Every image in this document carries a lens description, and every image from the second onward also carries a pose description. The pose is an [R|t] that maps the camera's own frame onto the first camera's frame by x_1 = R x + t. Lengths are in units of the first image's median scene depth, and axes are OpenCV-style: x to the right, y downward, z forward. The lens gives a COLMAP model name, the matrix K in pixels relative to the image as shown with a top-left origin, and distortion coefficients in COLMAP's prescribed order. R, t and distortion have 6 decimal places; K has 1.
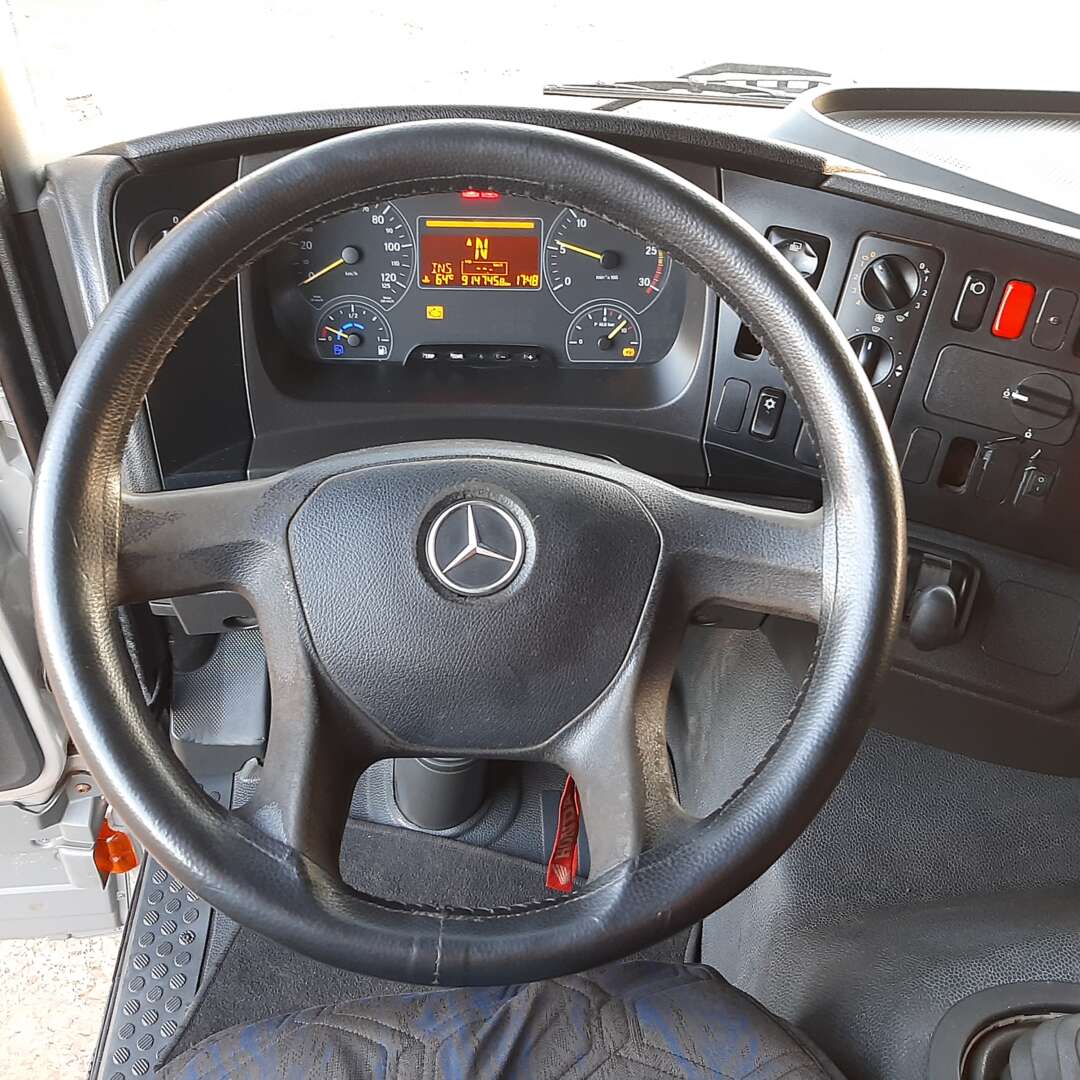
lens RADIAL K [[1111.0, 0, 531.7], [0, 1111.0, 544.9], [0, 0, 1]] dist [0.015826, 0.000000]
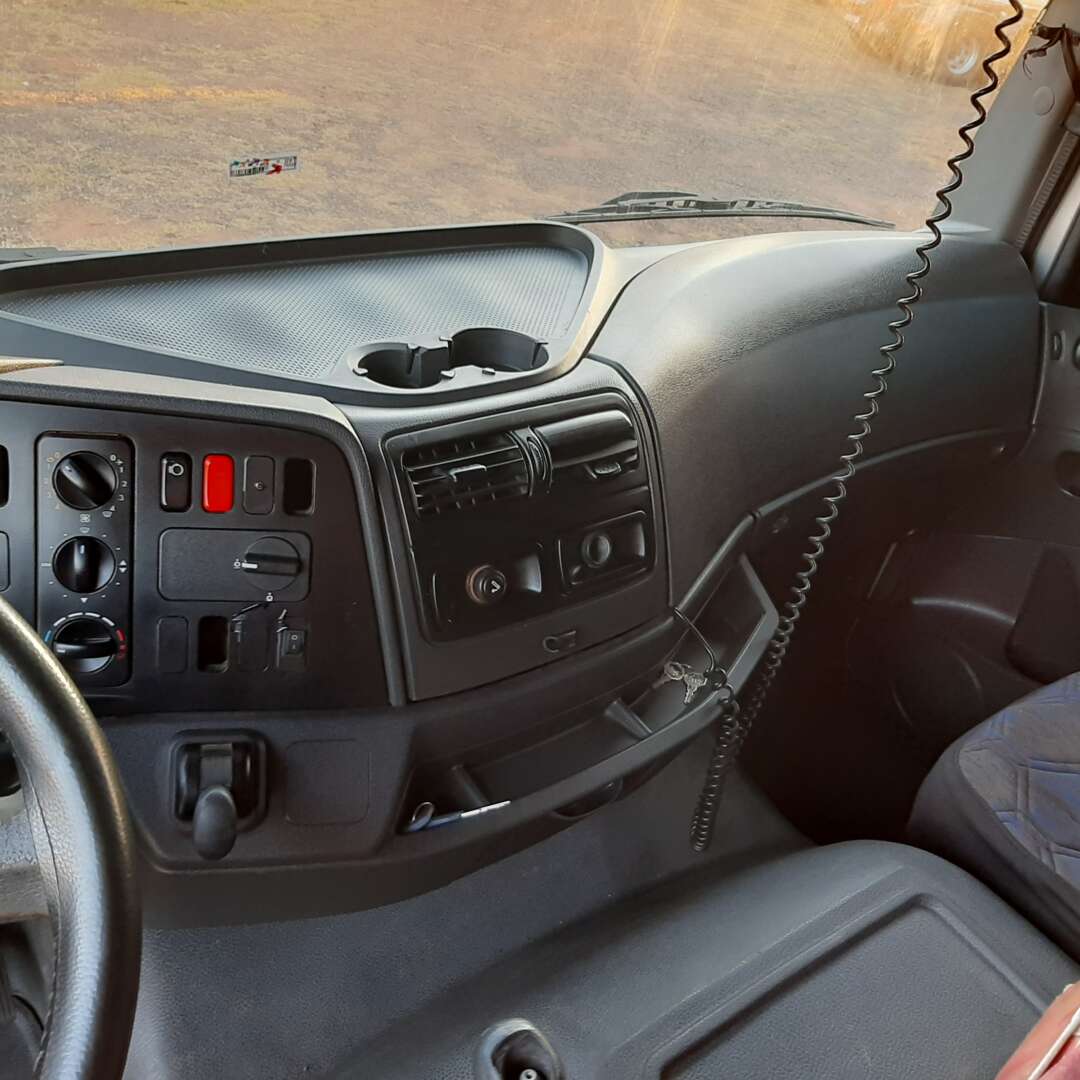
lens RADIAL K [[1111.0, 0, 542.9], [0, 1111.0, 539.6], [0, 0, 1]] dist [0.015826, 0.000000]
pose [[0.817348, -0.239004, 0.524232, 0.134834], [0.286324, 0.958084, -0.009616, -0.069192], [-0.499960, 0.157960, 0.851521, 0.017799]]
